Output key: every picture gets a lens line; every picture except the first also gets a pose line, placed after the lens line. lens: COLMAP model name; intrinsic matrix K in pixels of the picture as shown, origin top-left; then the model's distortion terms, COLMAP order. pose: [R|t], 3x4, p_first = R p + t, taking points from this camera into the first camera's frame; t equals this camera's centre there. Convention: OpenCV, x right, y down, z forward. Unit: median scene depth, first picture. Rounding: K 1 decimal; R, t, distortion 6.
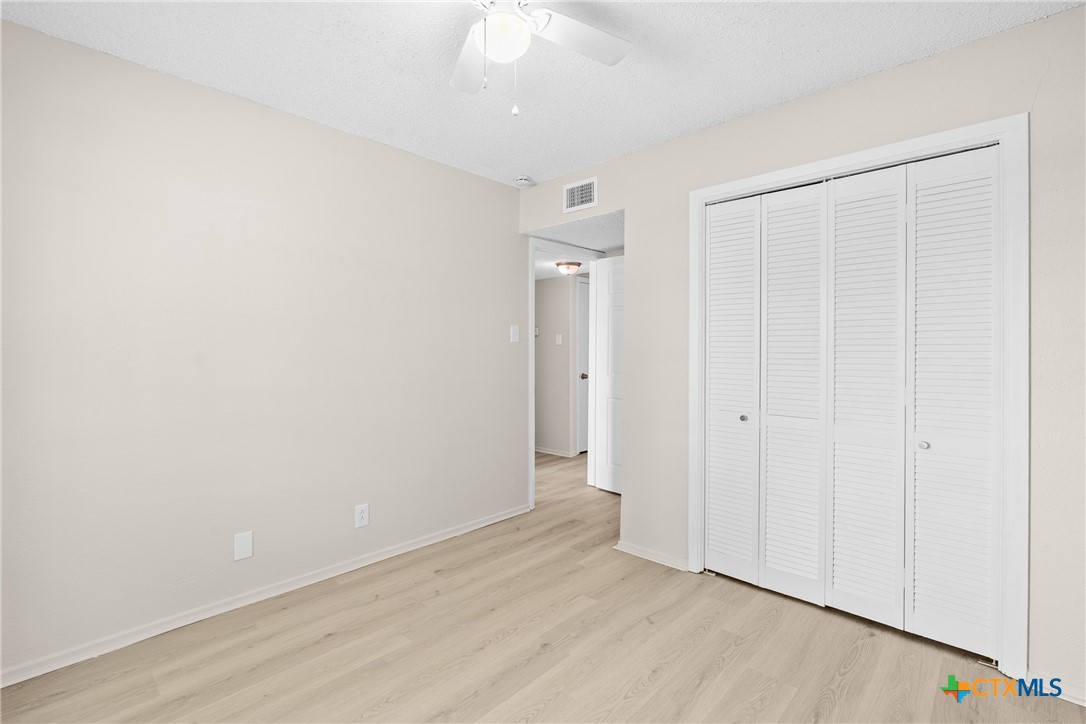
lens RADIAL K [[500.3, 0, 550.6], [0, 500.3, 360.8], [0, 0, 1]] dist [0.003553, 0.000555]
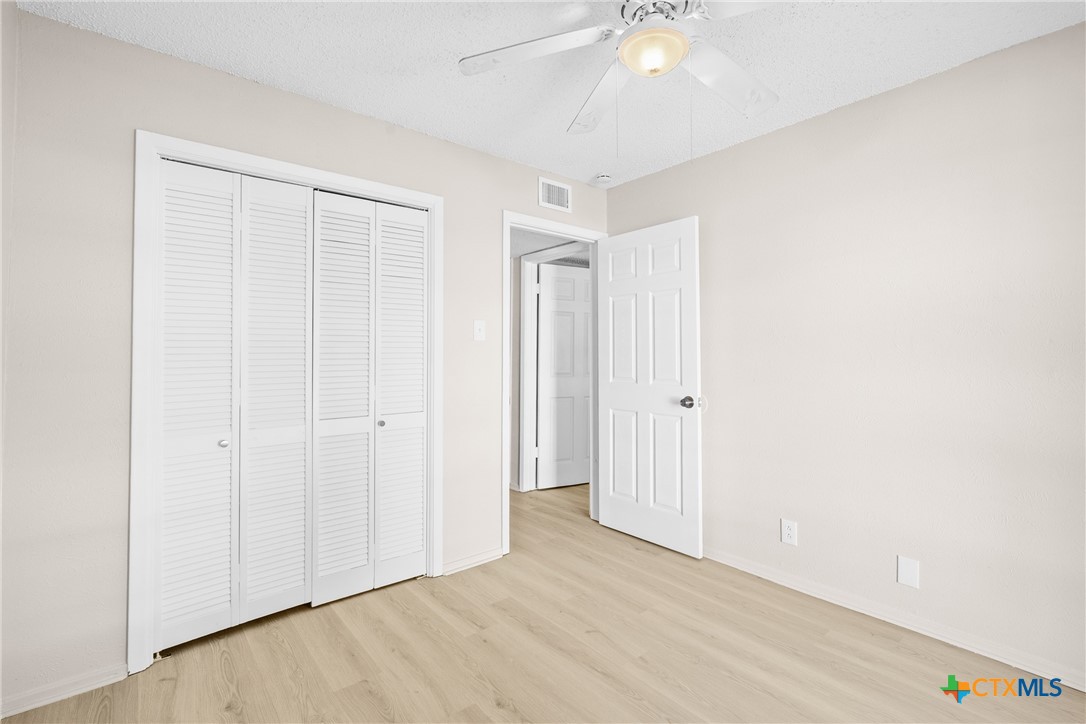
lens RADIAL K [[500.3, 0, 548.9], [0, 500.3, 353.8], [0, 0, 1]] dist [0.003553, 0.000555]
pose [[0.136992, 0.001702, 0.990571, -0.905682], [0.020575, 0.999778, -0.004563, -0.012419], [-0.990358, 0.021006, 0.136926, 0.865449]]
